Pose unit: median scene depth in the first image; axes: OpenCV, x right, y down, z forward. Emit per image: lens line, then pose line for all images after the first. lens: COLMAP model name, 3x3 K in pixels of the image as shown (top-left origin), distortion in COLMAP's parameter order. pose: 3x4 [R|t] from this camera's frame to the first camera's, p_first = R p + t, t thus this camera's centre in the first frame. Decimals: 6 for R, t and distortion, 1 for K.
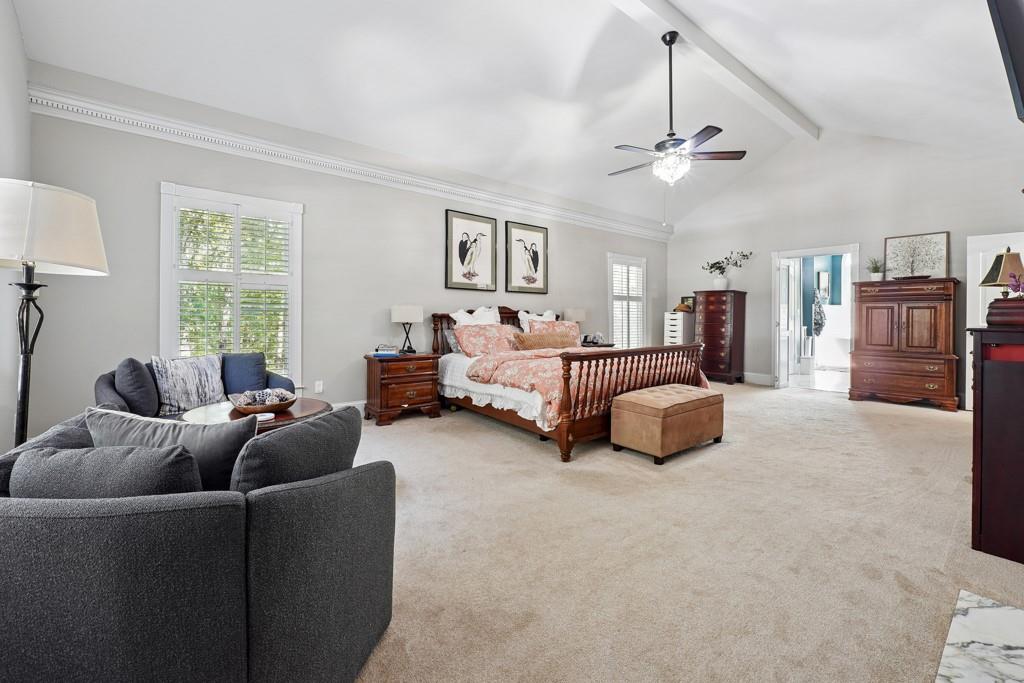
lens RADIAL K [[436.2, 0, 510.0], [0, 436.2, 337.4], [0, 0, 1]] dist [-0.000877, -0.000083]
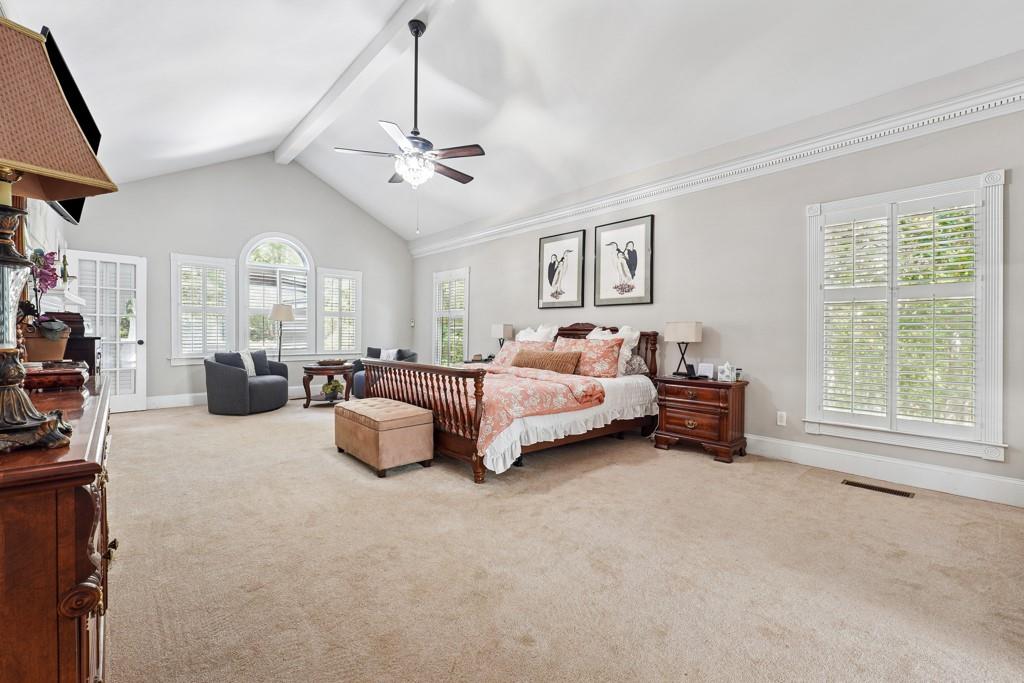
lens RADIAL K [[436.2, 0, 510.0], [0, 436.2, 337.4], [0, 0, 1]] dist [-0.000877, -0.000083]
pose [[0.038451, 0.006044, -0.999242, 0.885653], [-0.056053, 0.998420, 0.003882, -0.036777], [0.997687, 0.055861, 0.038729, 0.815449]]
